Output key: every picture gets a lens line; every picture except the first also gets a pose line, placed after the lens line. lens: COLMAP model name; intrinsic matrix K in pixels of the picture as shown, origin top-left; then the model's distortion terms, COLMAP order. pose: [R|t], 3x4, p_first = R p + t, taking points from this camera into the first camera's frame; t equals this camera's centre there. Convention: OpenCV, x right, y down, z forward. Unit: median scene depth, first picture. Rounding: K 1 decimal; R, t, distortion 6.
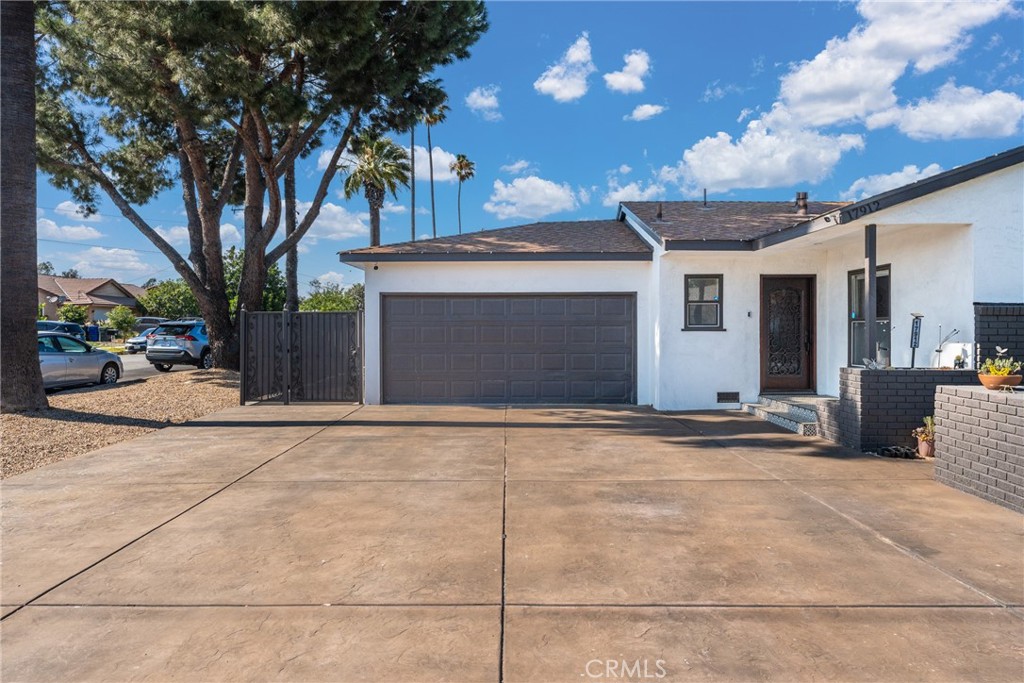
lens RADIAL K [[673.0, 0, 508.2], [0, 673.0, 331.9], [0, 0, 1]] dist [-0.004694, -0.001087]
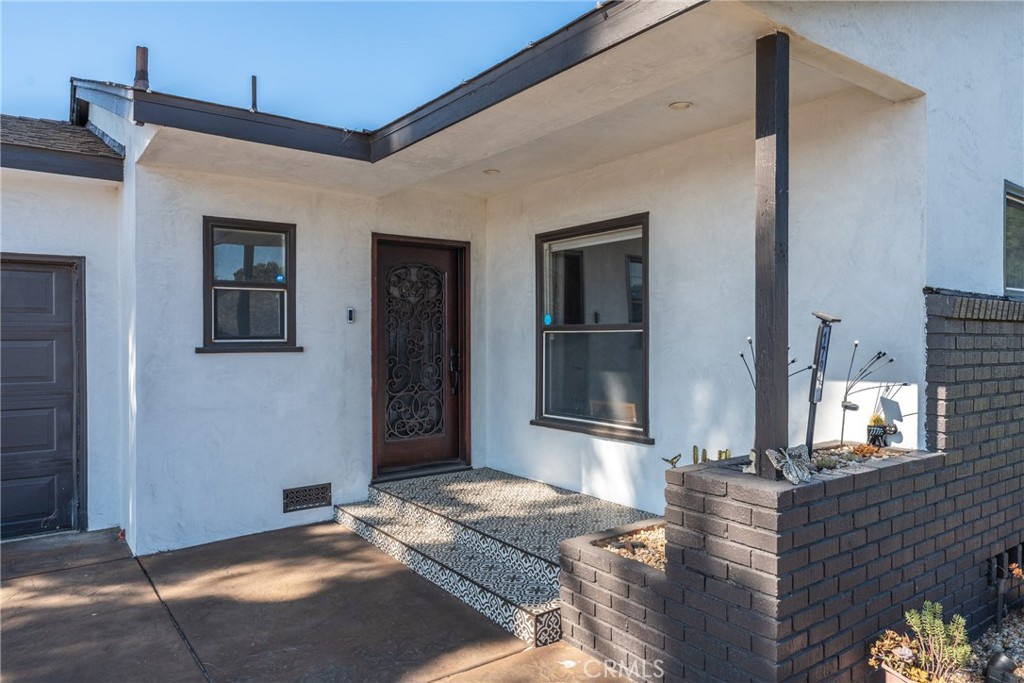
lens RADIAL K [[673.0, 0, 508.2], [0, 673.0, 331.9], [0, 0, 1]] dist [-0.004694, -0.001087]
pose [[0.799095, 0.002317, 0.601200, 0.163208], [0.004256, 0.999946, -0.009510, -0.009348], [-0.601189, 0.010158, 0.799042, 0.557468]]
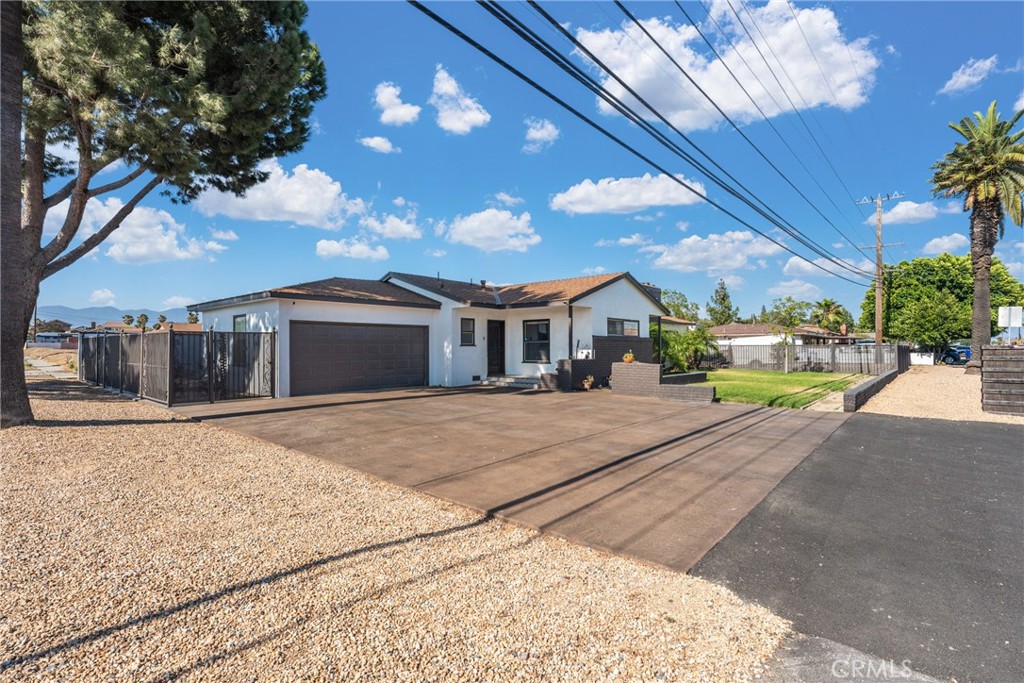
lens RADIAL K [[486.7, 0, 512.0], [0, 486.7, 341.5], [0, 0, 1]] dist [0.000496, 0.000078]
pose [[0.647385, 0.008393, 0.762117, -0.740618], [0.004752, 0.999875, -0.015048, 0.007241], [-0.762148, 0.013363, 0.647265, -0.049297]]
